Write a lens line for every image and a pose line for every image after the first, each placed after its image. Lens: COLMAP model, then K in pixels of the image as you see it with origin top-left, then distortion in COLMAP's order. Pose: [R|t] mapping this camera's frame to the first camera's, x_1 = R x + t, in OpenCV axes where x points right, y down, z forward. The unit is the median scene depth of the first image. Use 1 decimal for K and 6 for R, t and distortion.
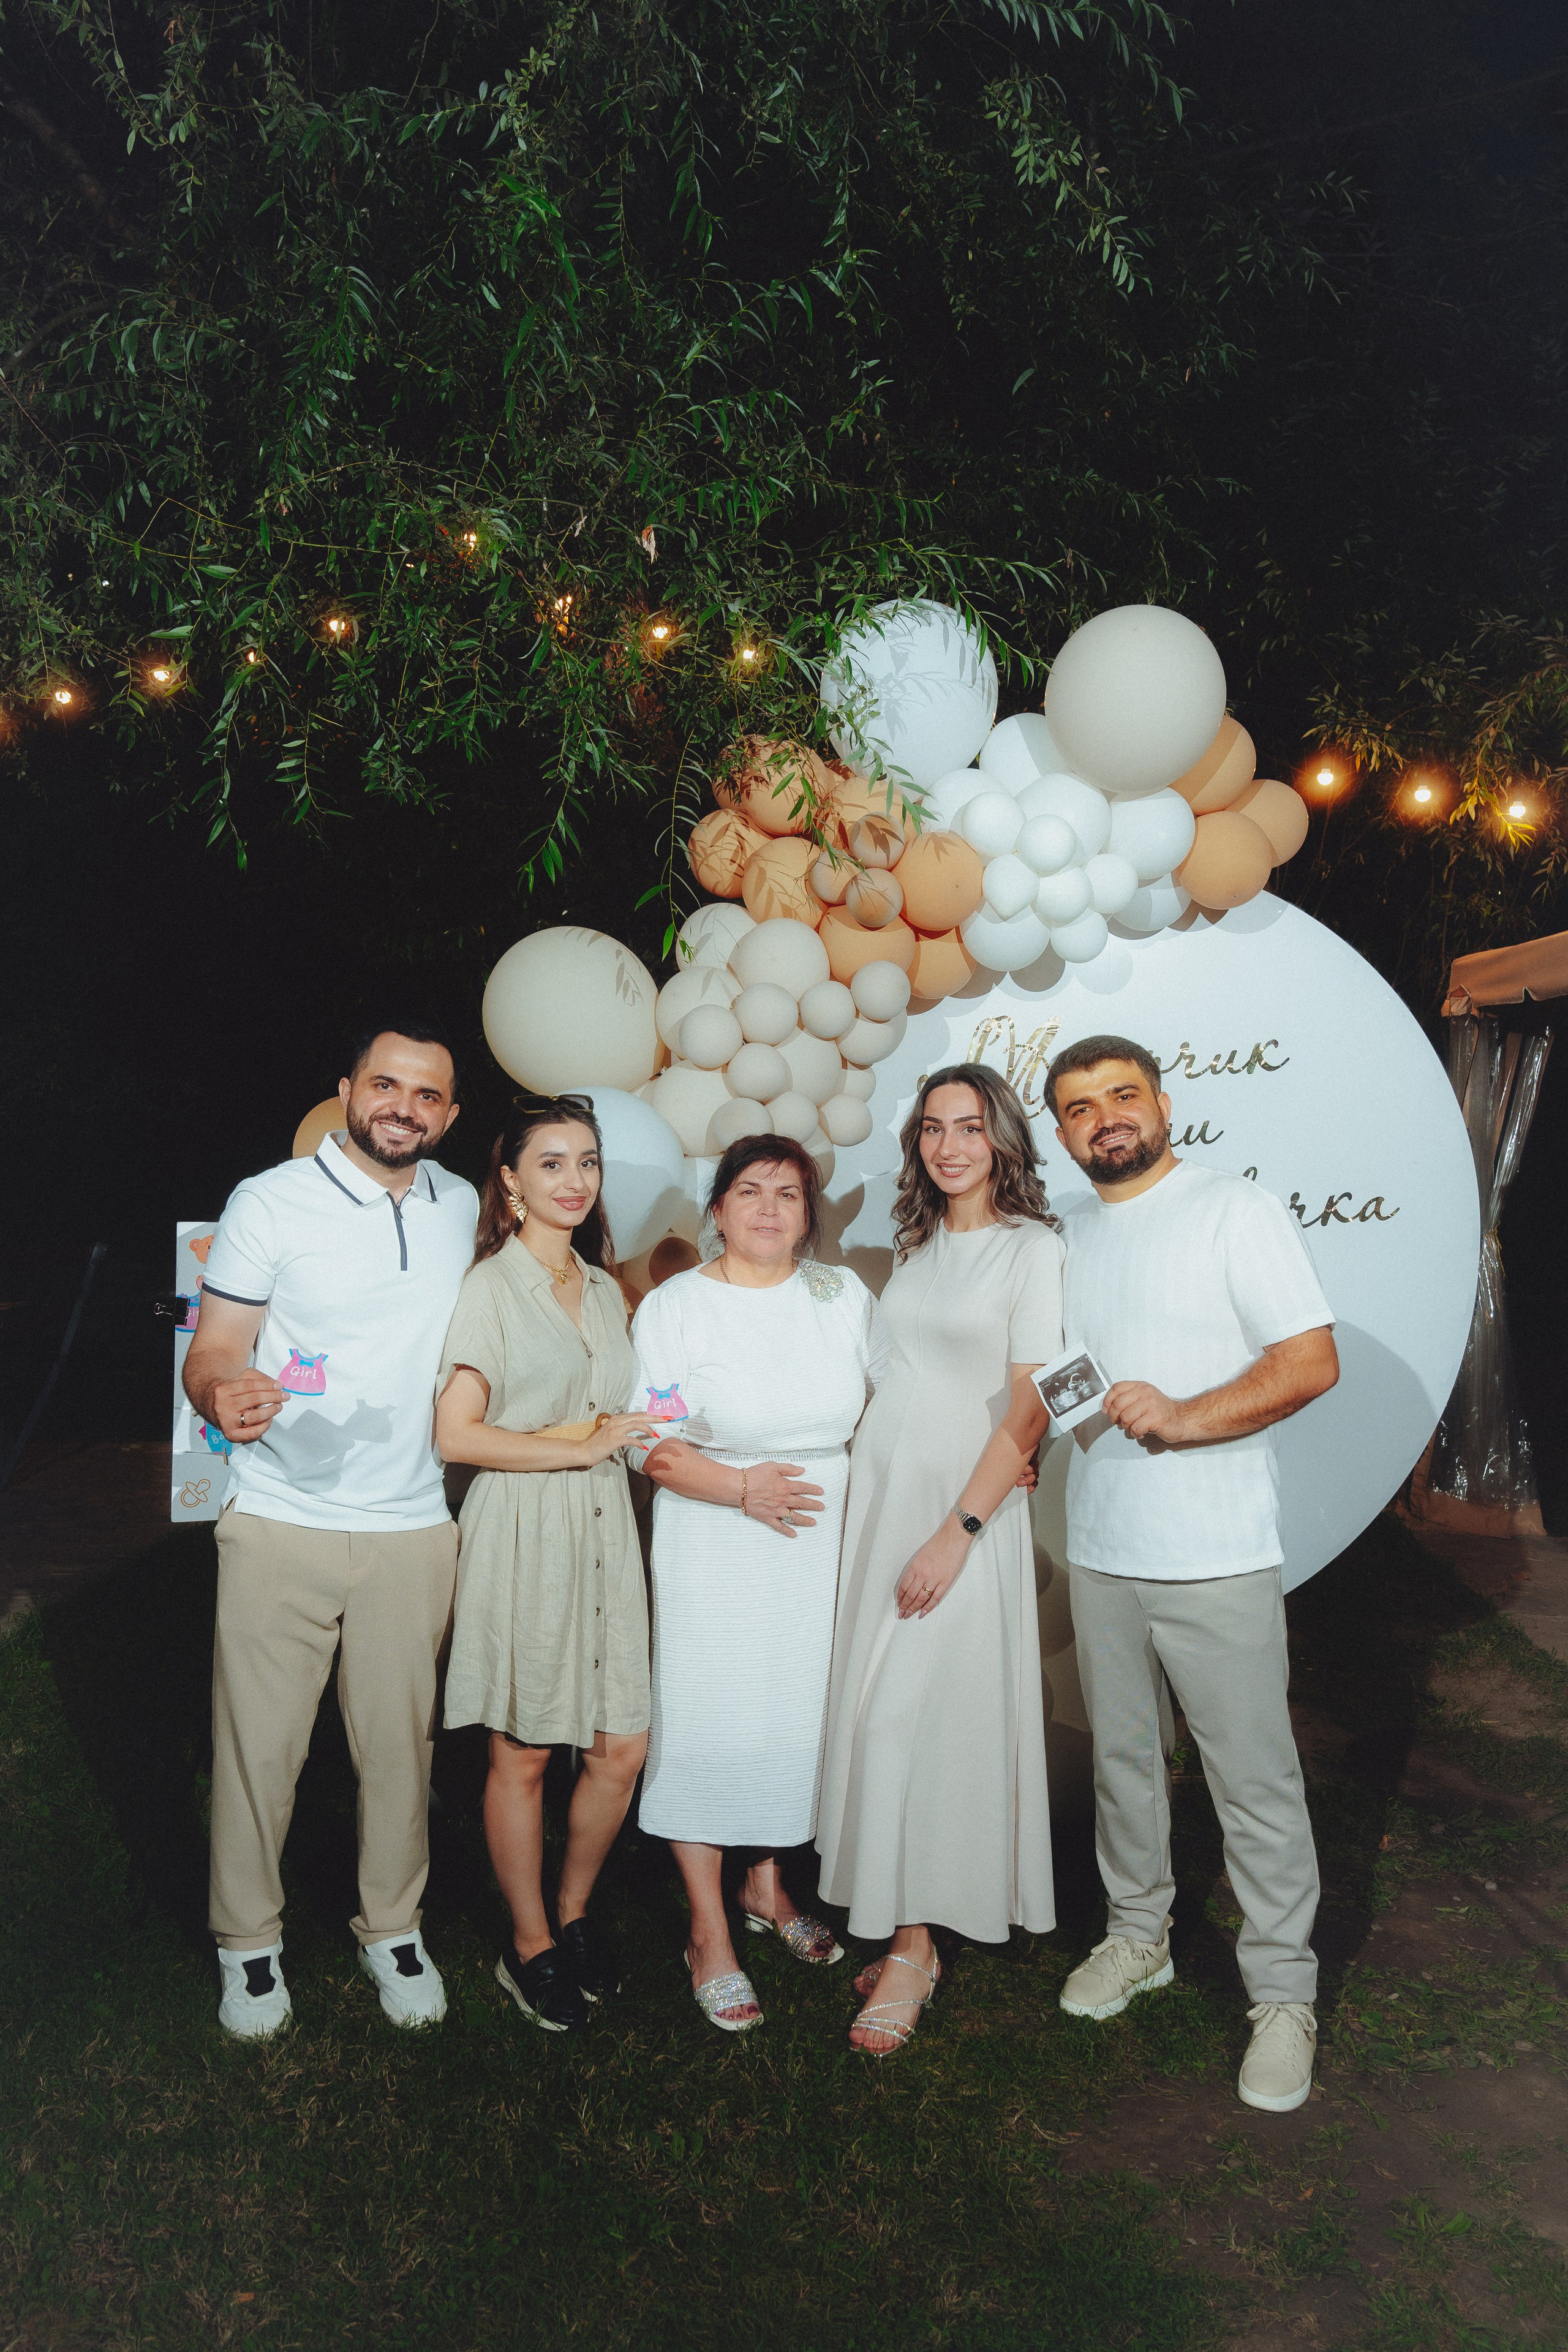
lens RADIAL K [[1689.6, 0, 768.3], [0, 1689.6, 1173.3], [0, 0, 1]] dist [0.001959, -0.011538]
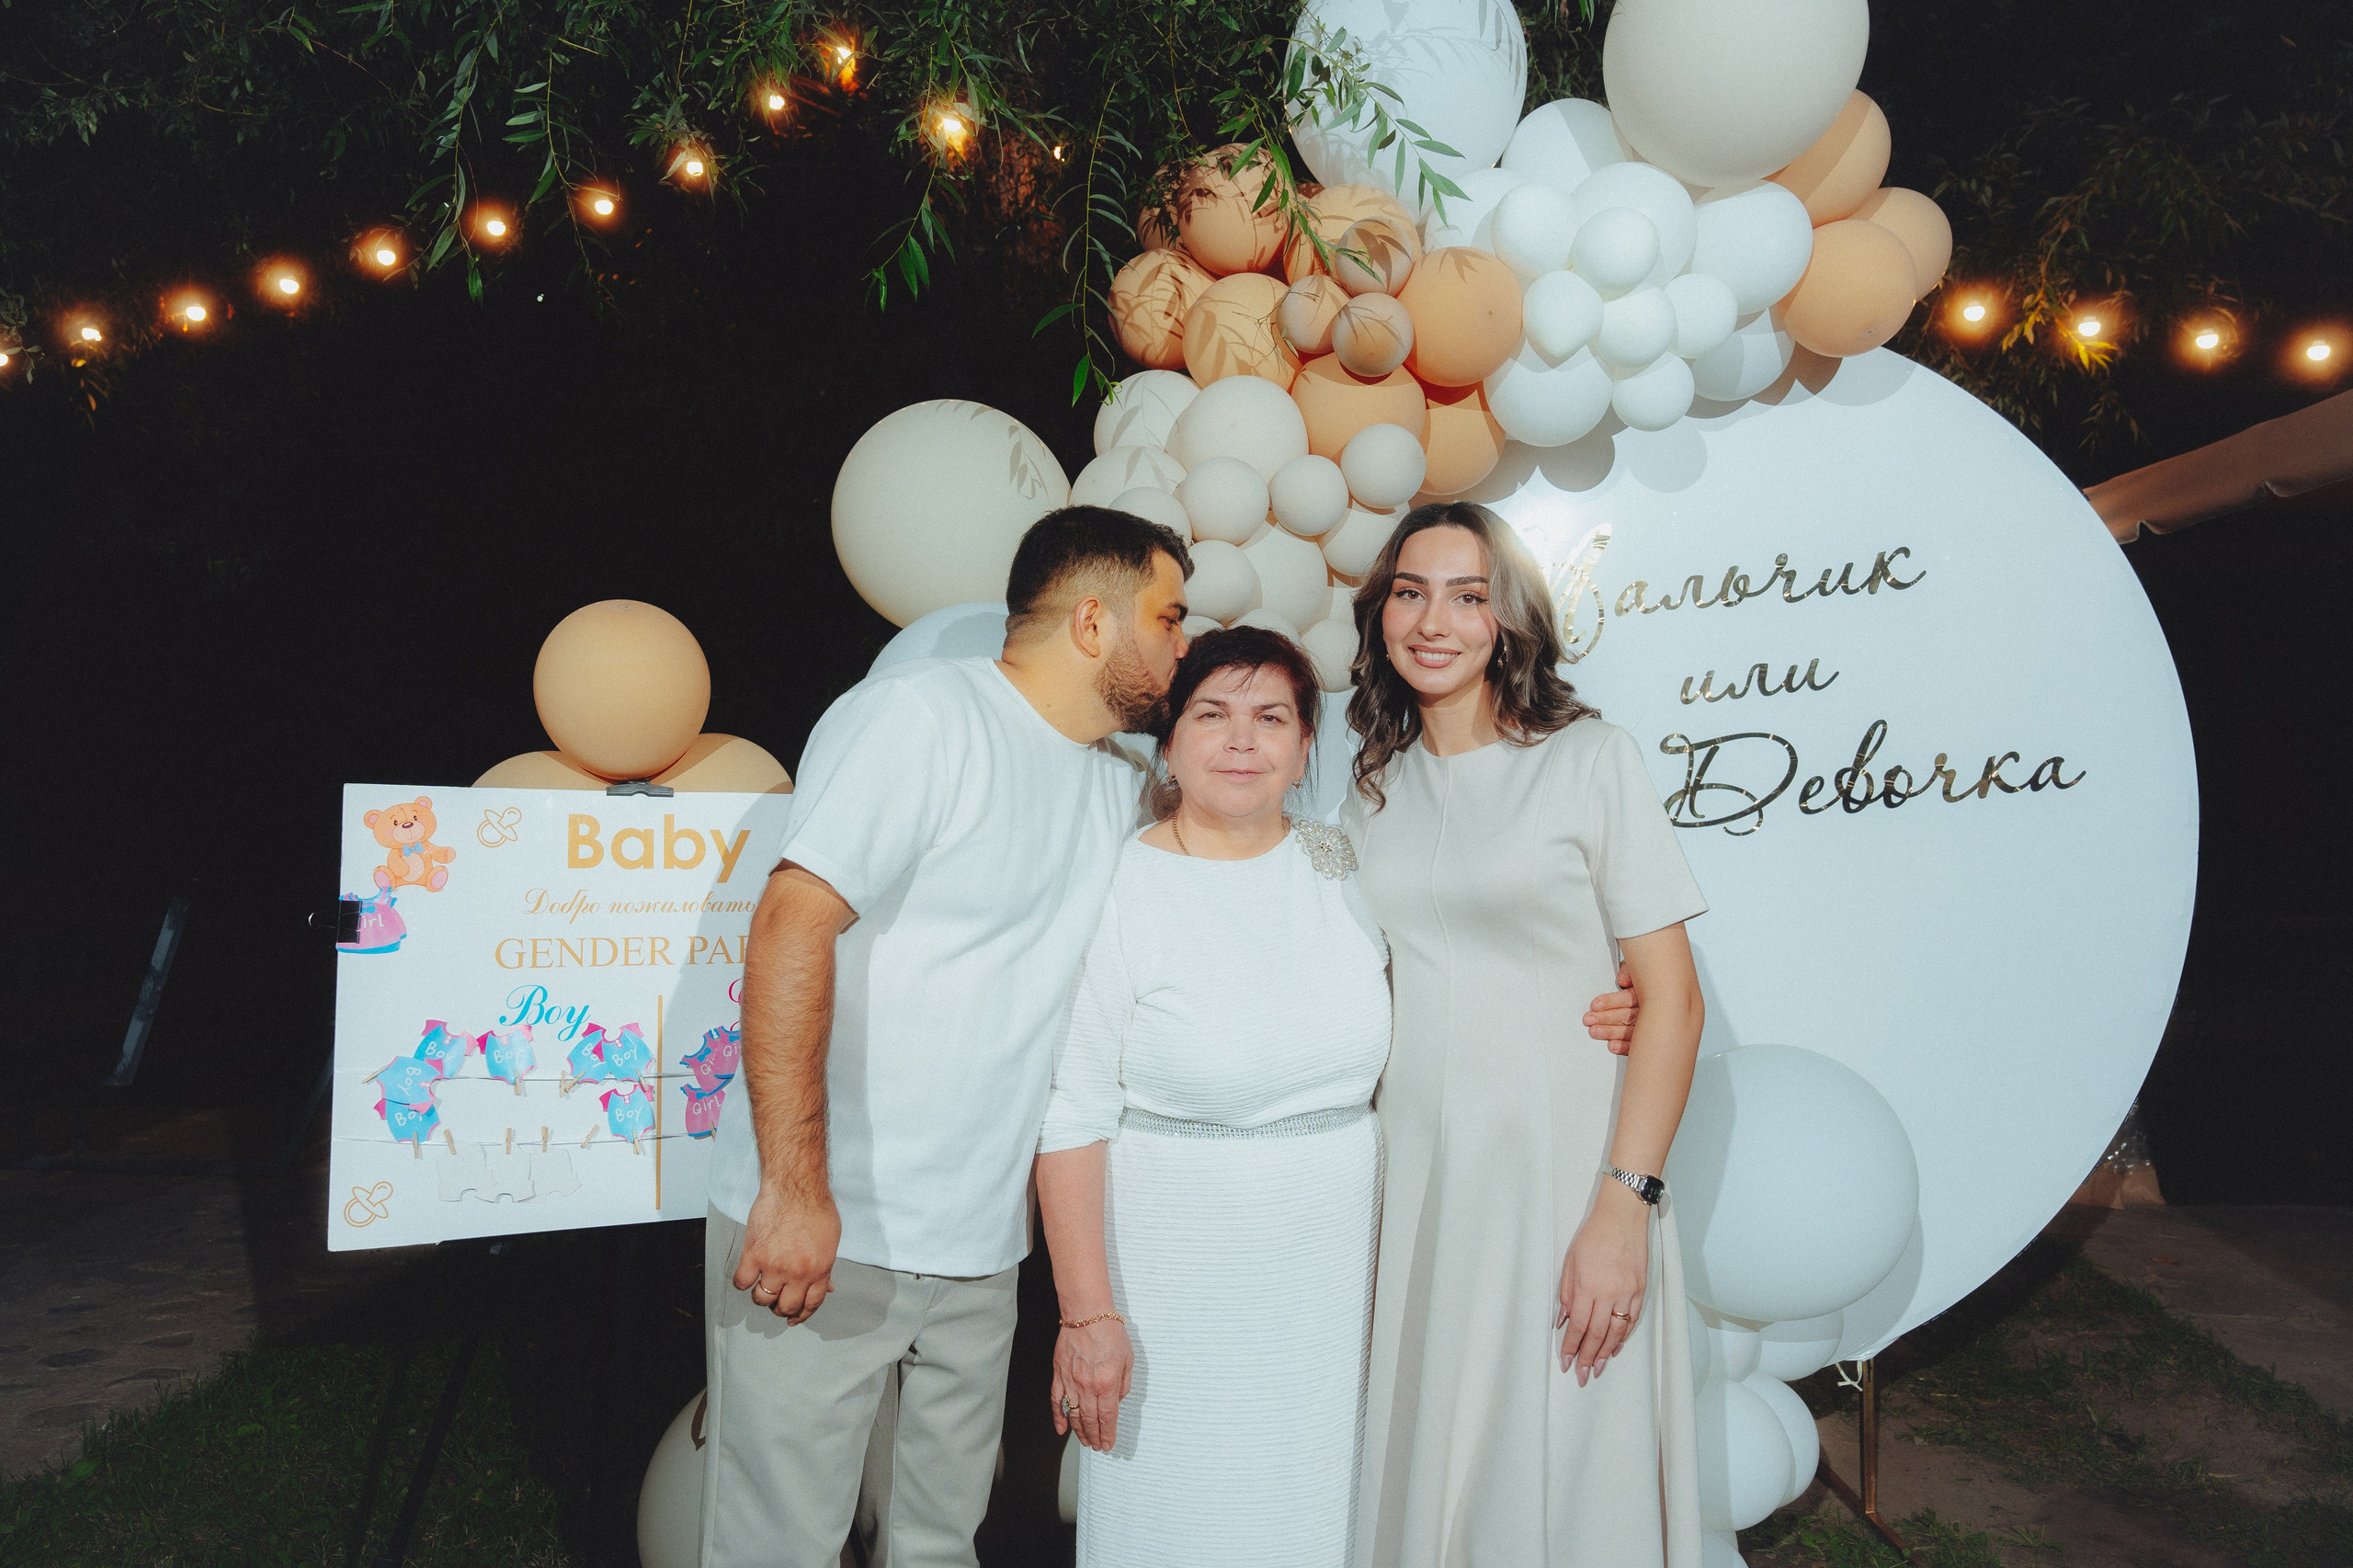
lens RADIAL K [[1603.6, 0, 1124.1], [0, 1603.6, 750.7], [0, 0, 1]] dist [0.002397, -0.017431]
pose [[0.999315, -0.021015, -0.030476, -0.024316], [0.019280, 0.998235, -0.056171, 0.047234], [0.031602, 0.055545, 0.997956, 0.326704]]
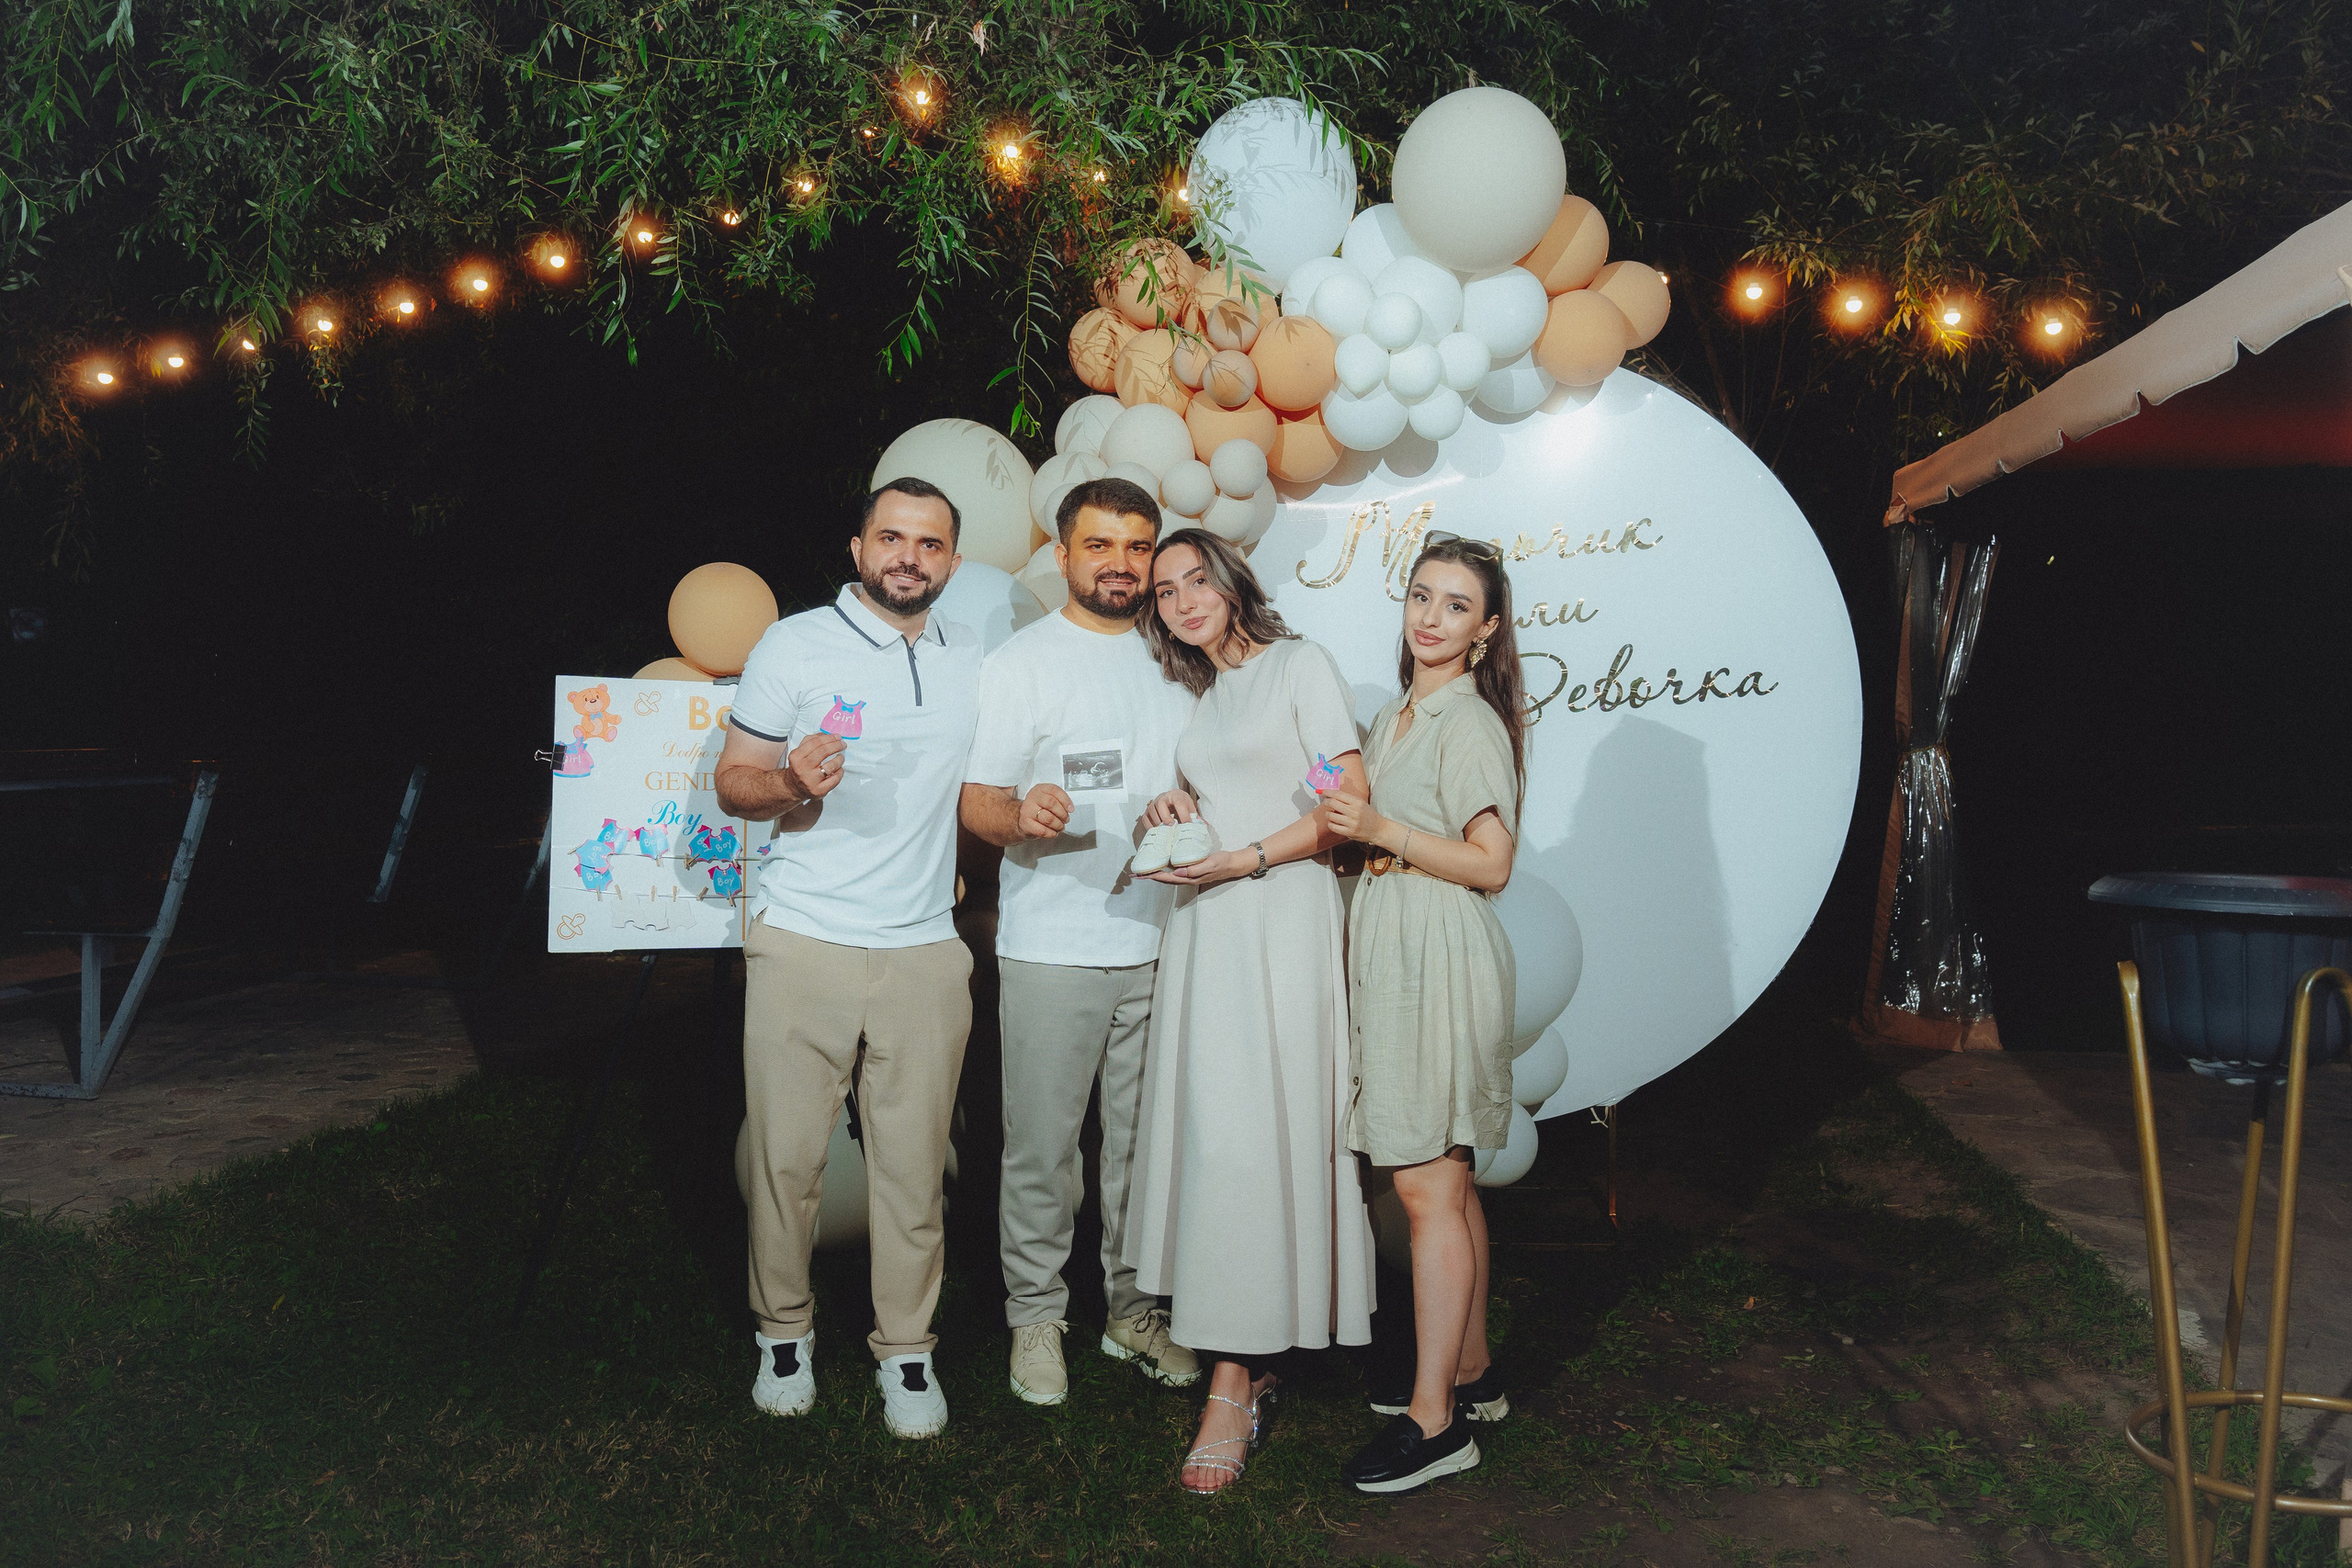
lens RADIAL K [[1664.9, 0, 1179.8], [0, 1664.9, 717.1], [0, 0, 1]] dist [-0.008498, 0.007915]
pose [[0.995641, -0.011565, -0.092551, 0.123163], [0.008581, 0.999432, -0.032574, 0.078349], [0.092876, 0.031638, 0.995175, -0.020051]]
